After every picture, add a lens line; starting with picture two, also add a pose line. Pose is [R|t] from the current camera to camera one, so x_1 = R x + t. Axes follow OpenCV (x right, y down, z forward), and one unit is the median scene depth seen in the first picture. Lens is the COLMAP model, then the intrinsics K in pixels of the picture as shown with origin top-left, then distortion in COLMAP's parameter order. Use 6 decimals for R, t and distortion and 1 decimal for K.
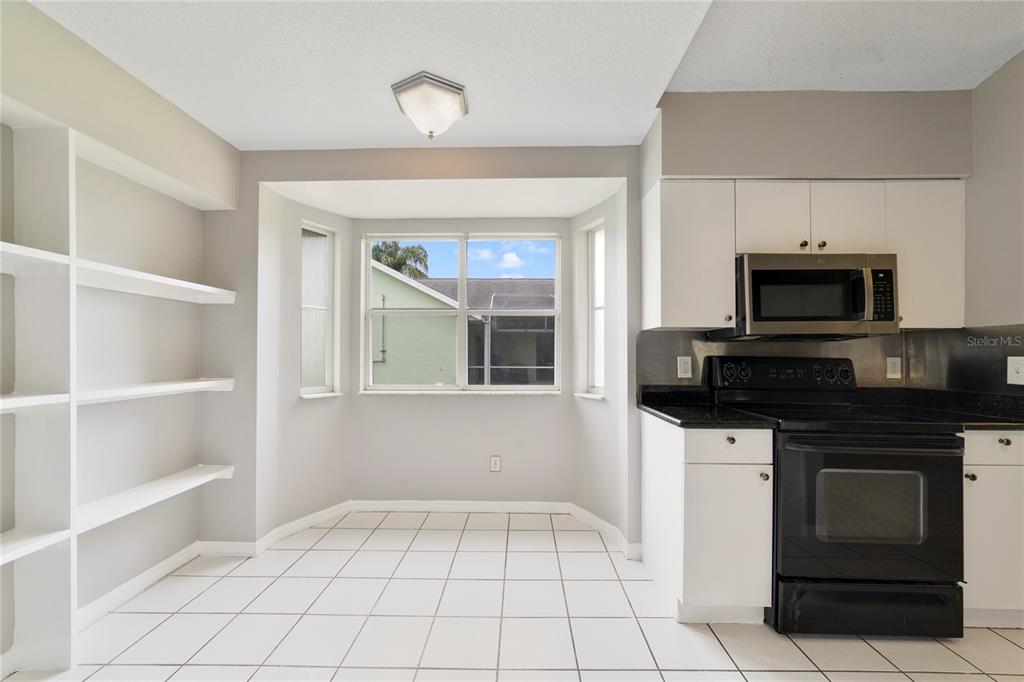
lens RADIAL K [[394.4, 0, 518.7], [0, 394.4, 350.2], [0, 0, 1]] dist [-0.002569, -0.000149]
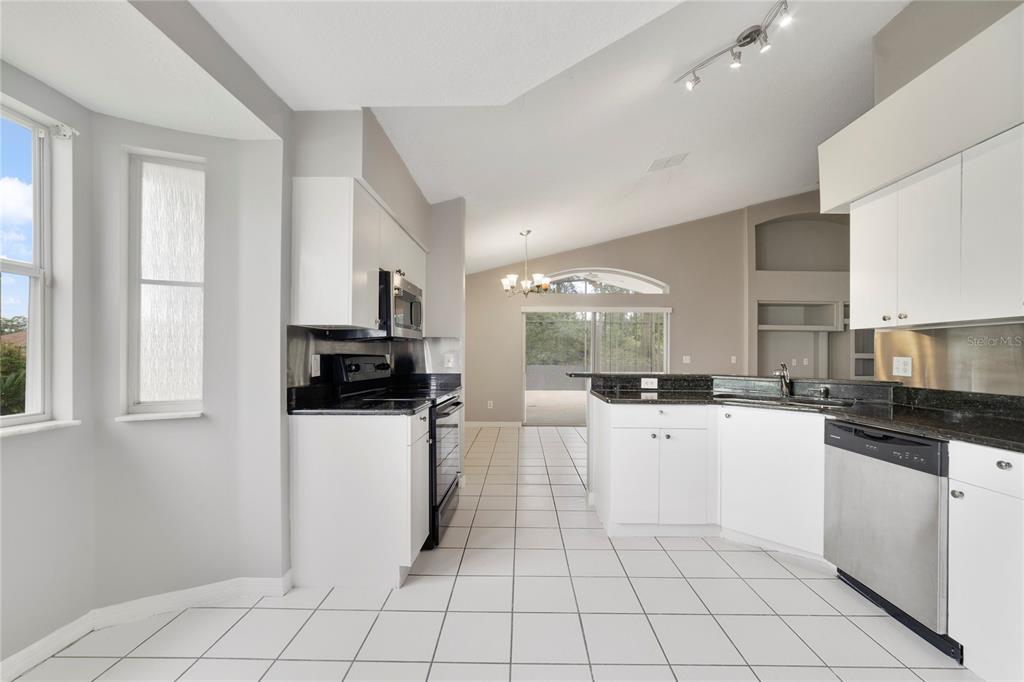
lens RADIAL K [[394.4, 0, 518.7], [0, 394.4, 350.2], [0, 0, 1]] dist [-0.002569, -0.000149]
pose [[0.028772, 0.000144, 0.999586, -0.475940], [-0.015112, 0.999886, 0.000291, -0.002512], [-0.999472, -0.015114, 0.028770, 0.412286]]
